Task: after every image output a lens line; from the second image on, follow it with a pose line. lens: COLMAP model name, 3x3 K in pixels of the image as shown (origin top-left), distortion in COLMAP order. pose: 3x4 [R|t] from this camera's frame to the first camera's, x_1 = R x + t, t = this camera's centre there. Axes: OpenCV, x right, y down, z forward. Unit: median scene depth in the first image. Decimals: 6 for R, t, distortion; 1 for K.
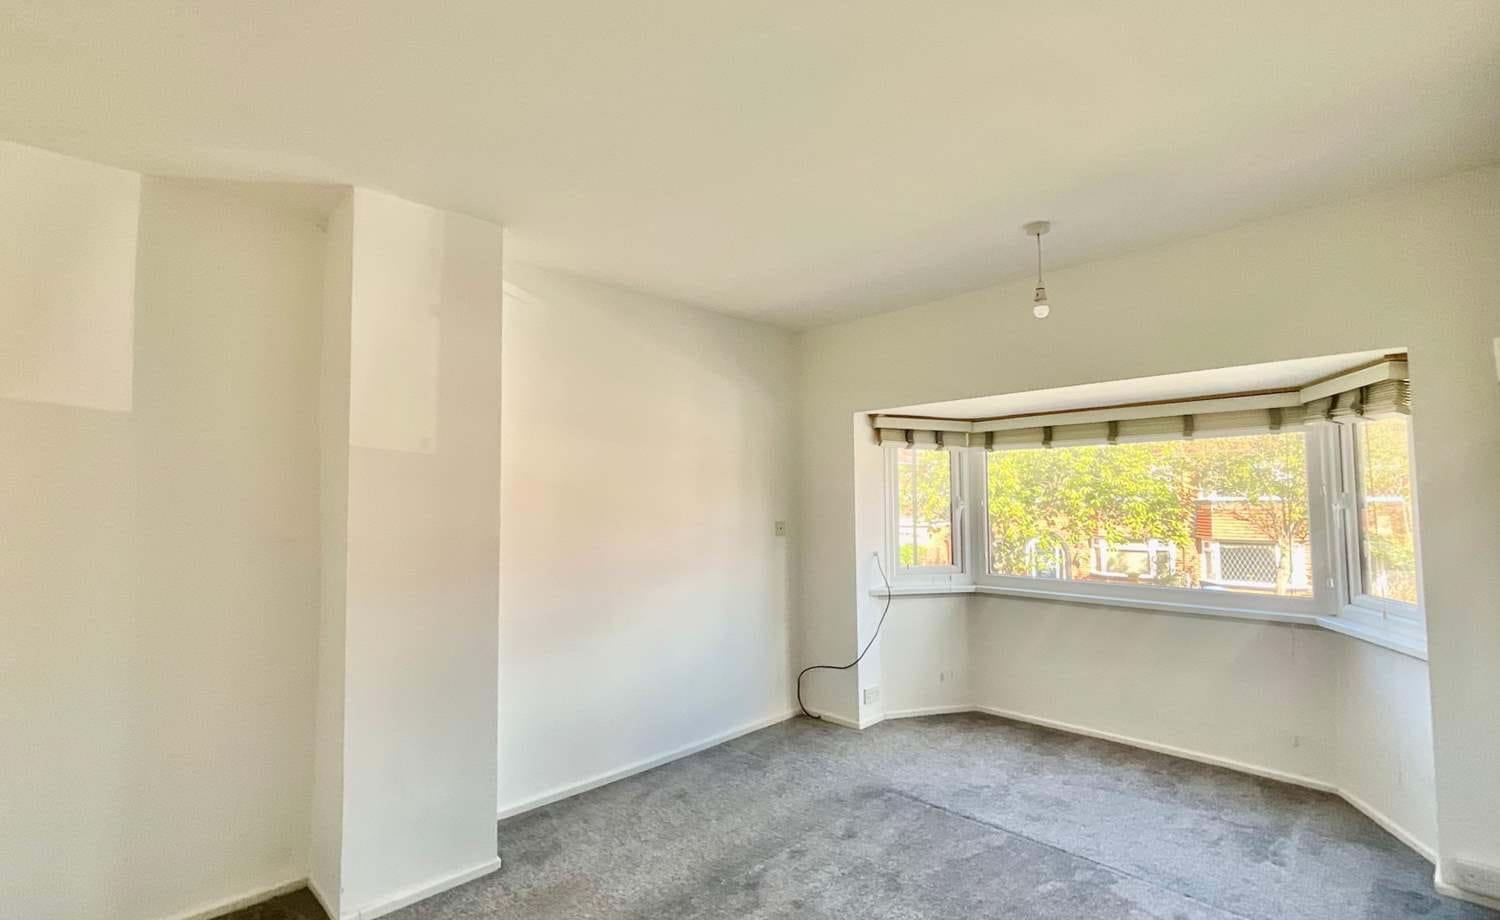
lens RADIAL K [[664.7, 0, 743.6], [0, 664.7, 463.2], [0, 0, 1]] dist [0.000629, 0.000308]
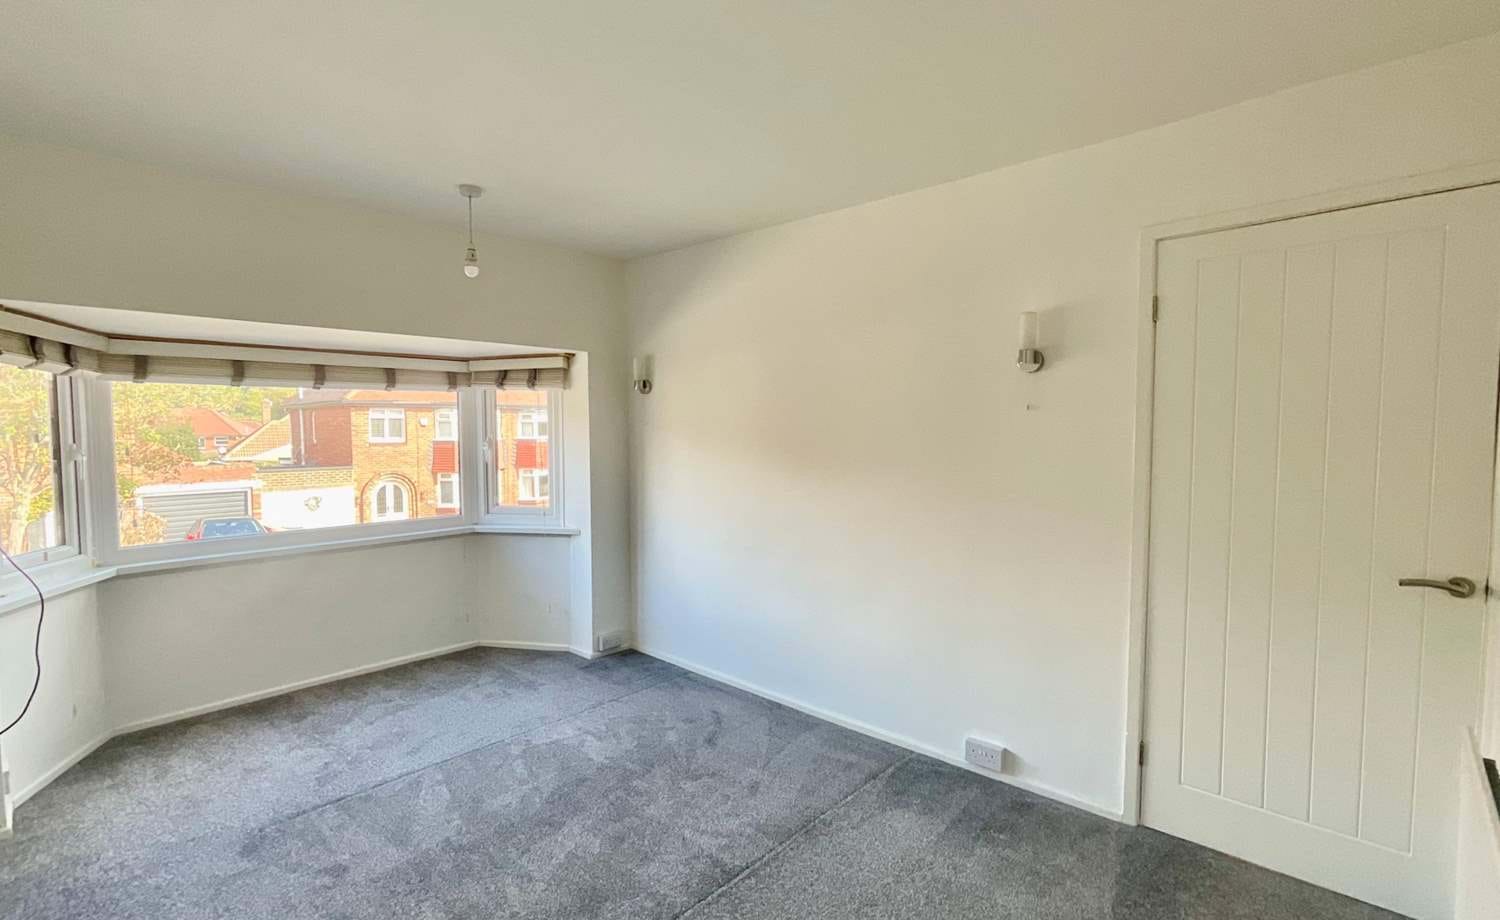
lens RADIAL K [[664.7, 0, 743.6], [0, 664.7, 463.2], [0, 0, 1]] dist [0.000629, 0.000308]
pose [[-0.031396, -0.045315, 0.998479, -0.509959], [-0.048246, 0.997876, 0.043771, 0.009542], [-0.998342, -0.046798, -0.033516, 0.456746]]
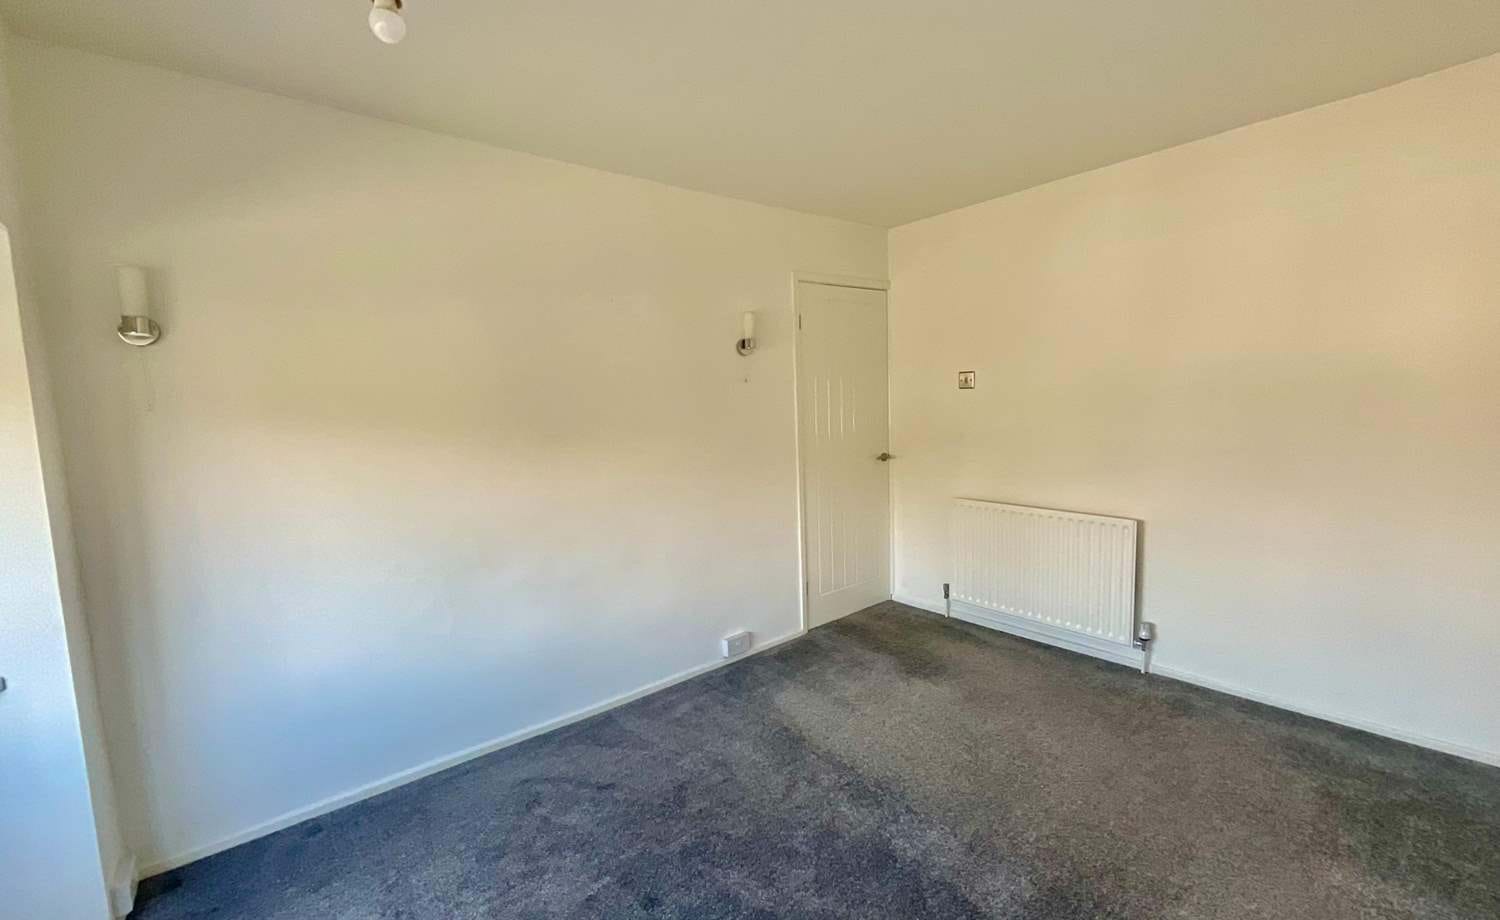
lens RADIAL K [[643.0, 0, 750.0], [0, 643.0, 460.0], [0, 0, 1]] dist [0.000548, 0.000100]
pose [[-0.993319, 0.031705, 0.110957, 0.122501], [0.037409, 0.998063, 0.049707, 0.039079], [-0.109166, 0.053526, -0.992581, 1.116187]]
